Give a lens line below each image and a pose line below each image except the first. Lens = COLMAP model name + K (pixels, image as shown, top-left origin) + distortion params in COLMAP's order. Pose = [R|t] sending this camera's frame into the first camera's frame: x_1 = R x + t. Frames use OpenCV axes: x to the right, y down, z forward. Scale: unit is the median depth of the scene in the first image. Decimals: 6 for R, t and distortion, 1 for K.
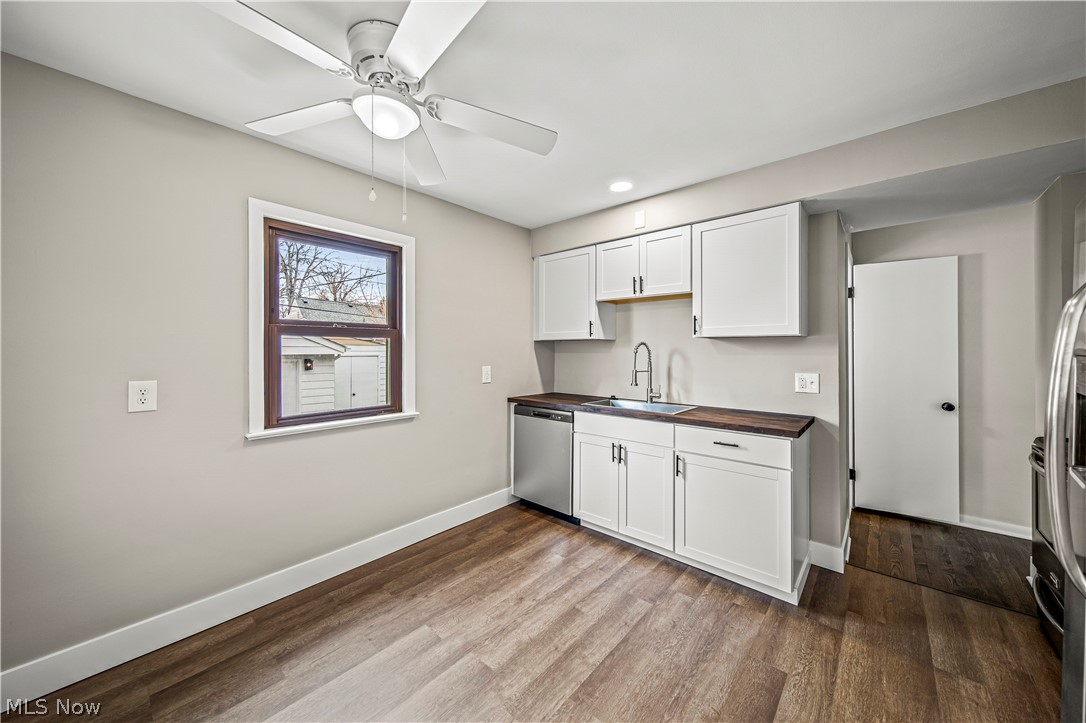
lens RADIAL K [[384.2, 0, 543.3], [0, 384.2, 355.2], [0, 0, 1]] dist [-0.001280, -0.000279]
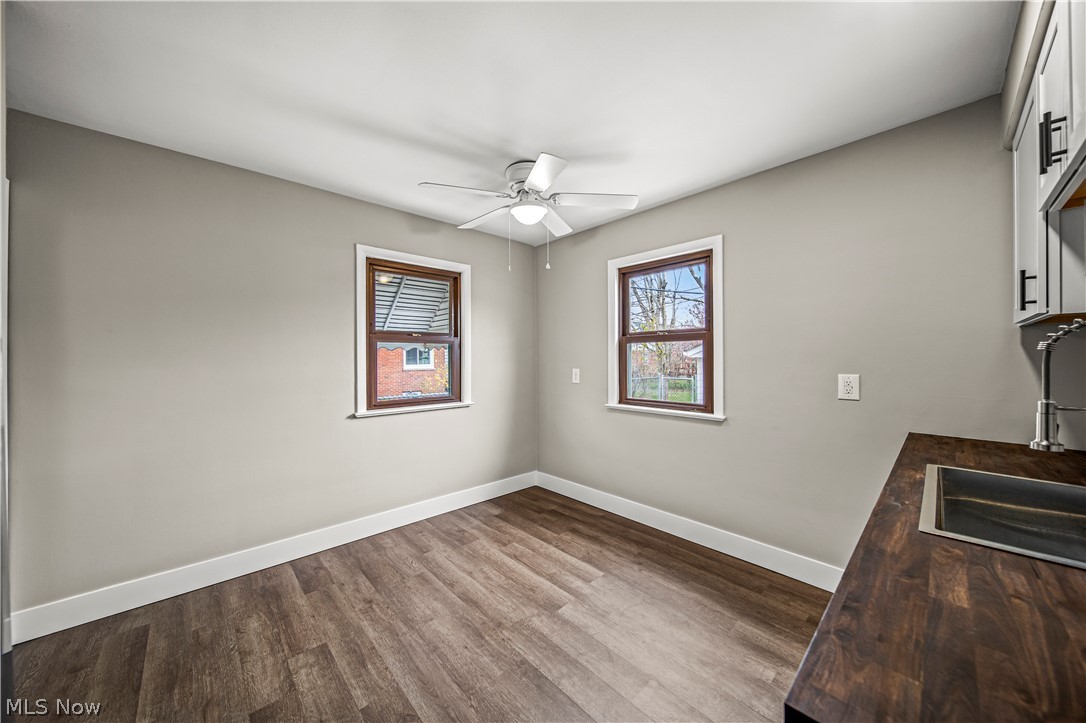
lens RADIAL K [[384.2, 0, 543.3], [0, 384.2, 355.2], [0, 0, 1]] dist [-0.001280, -0.000279]
pose [[-0.109473, -0.003176, -0.993985, 0.859962], [0.000870, 0.999994, -0.003291, -0.000493], [0.993989, -0.001225, -0.109470, 0.848818]]
